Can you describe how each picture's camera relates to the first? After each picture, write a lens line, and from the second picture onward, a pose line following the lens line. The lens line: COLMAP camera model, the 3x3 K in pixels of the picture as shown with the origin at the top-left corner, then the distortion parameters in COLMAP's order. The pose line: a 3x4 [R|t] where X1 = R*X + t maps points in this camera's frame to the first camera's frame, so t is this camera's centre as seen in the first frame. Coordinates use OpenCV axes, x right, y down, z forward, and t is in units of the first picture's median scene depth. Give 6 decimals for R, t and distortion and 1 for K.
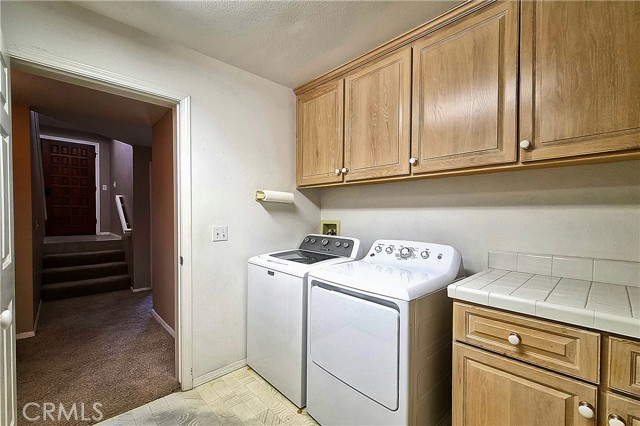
lens RADIAL K [[277.6, 0, 320.0], [0, 277.6, 213.0], [0, 0, 1]] dist [-0.000352, -0.000035]
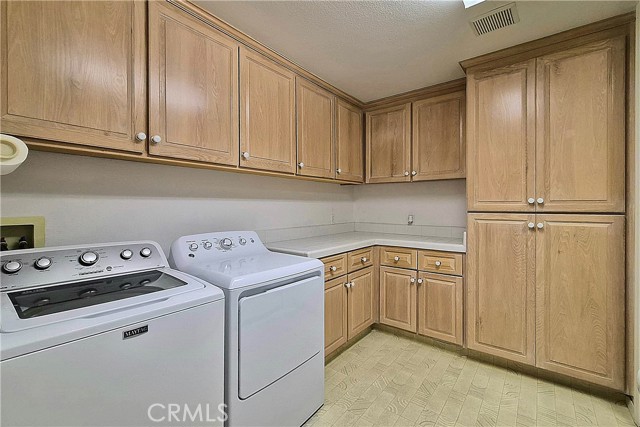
lens RADIAL K [[276.6, 0, 319.1], [0, 276.6, 202.8], [0, 0, 1]] dist [-0.000638, -0.000118]
pose [[-0.143542, 0.009778, 0.989596, -0.716483], [-0.002927, 0.999943, -0.010304, 0.006859], [-0.989640, -0.004375, -0.143505, 0.811240]]
